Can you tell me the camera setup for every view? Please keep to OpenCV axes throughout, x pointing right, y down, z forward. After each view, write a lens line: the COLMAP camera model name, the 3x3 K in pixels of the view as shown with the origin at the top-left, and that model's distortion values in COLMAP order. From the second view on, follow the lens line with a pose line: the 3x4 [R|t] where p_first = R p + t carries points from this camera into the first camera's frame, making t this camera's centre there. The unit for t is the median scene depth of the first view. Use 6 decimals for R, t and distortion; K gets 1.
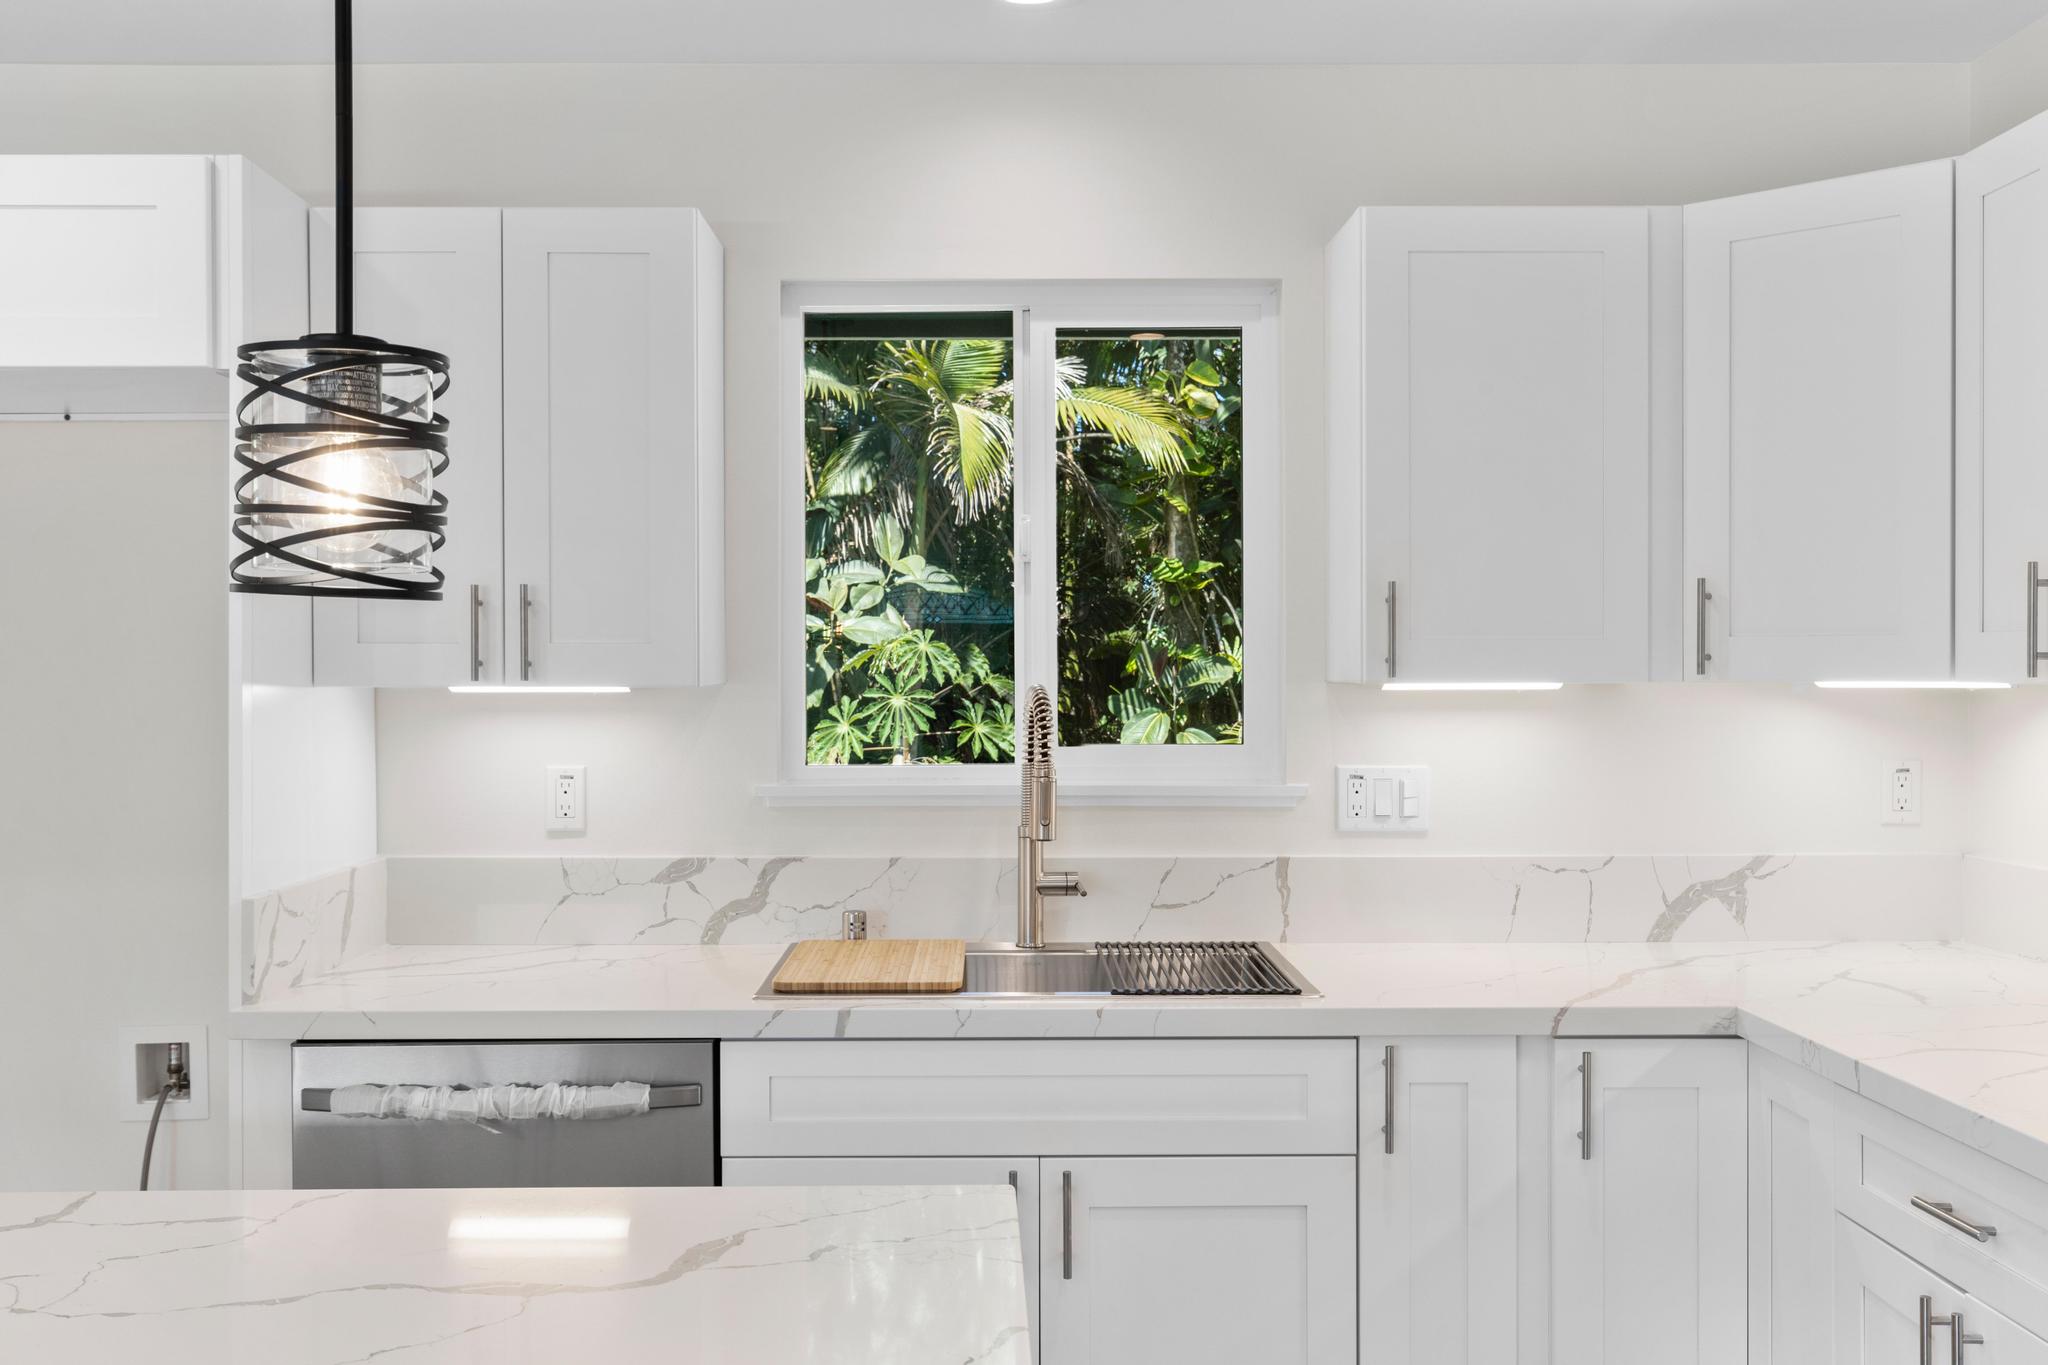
lens RADIAL K [[1947.3, 0, 1003.7], [0, 1947.3, 682.8], [0, 0, 1]] dist [0.000047, 0.000000]
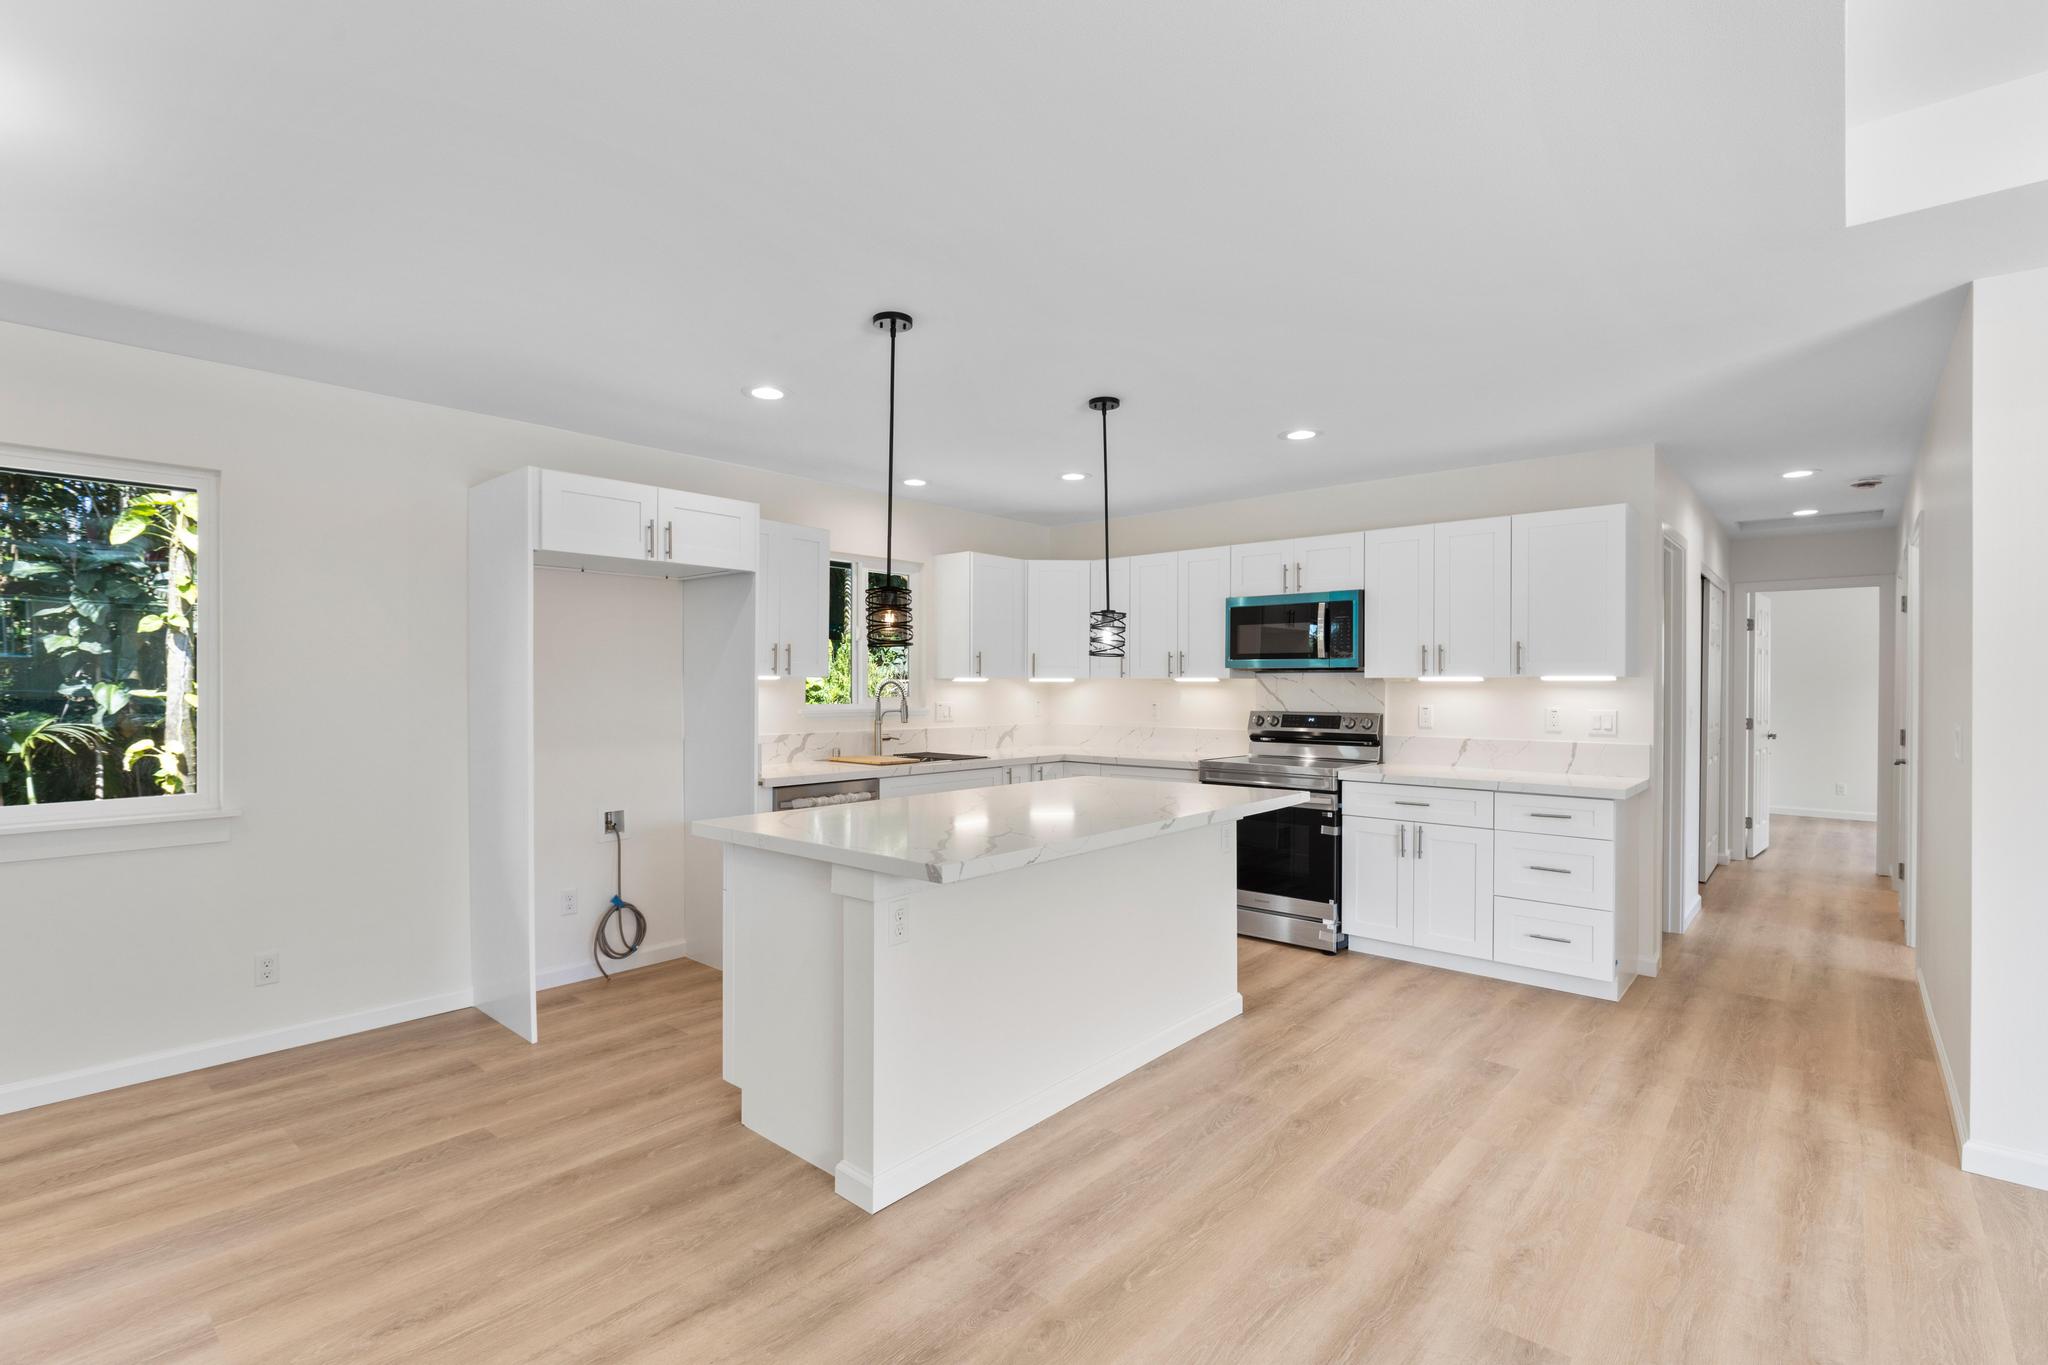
lens RADIAL K [[951.1, 0, 1000.6], [0, 951.1, 686.6], [0, 0, 1]] dist [-0.007117, -0.000785]
pose [[0.673836, 0.002943, 0.738875, -1.125759], [0.000821, 0.999988, -0.004732, 0.024434], [-0.738880, 0.003796, 0.673826, -0.275747]]
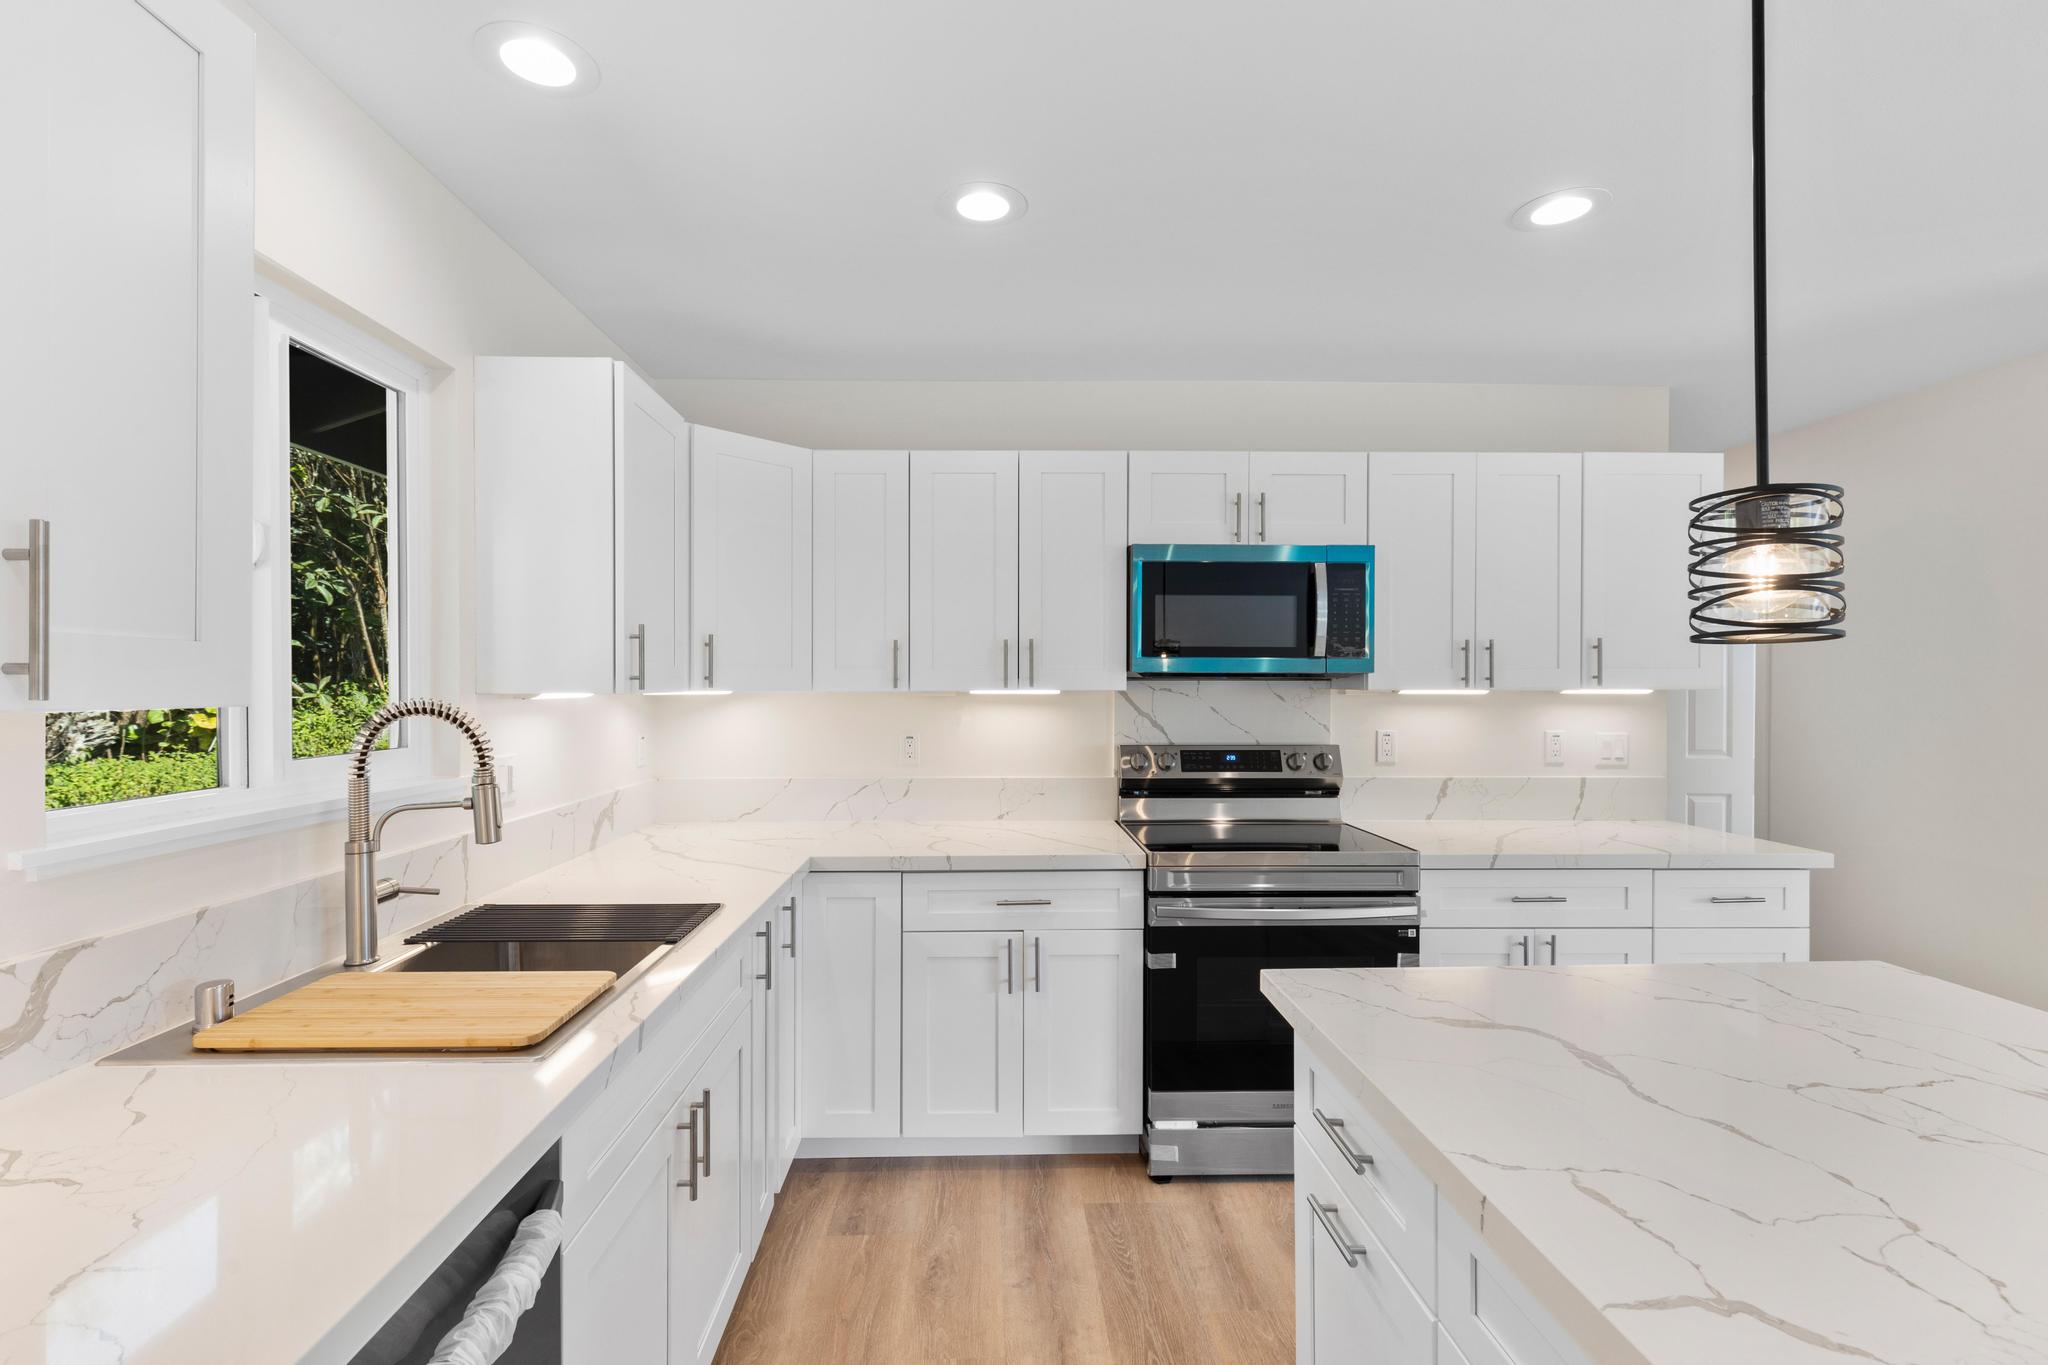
lens RADIAL K [[924.9, 0, 1003.8], [0, 924.9, 690.4], [0, 0, 1]] dist [0.004203, -0.001245]
pose [[-0.012671, -0.004548, 0.999909, -0.494296], [0.005965, 0.999972, 0.004624, -0.003516], [-0.999902, 0.006023, -0.012644, 0.724490]]
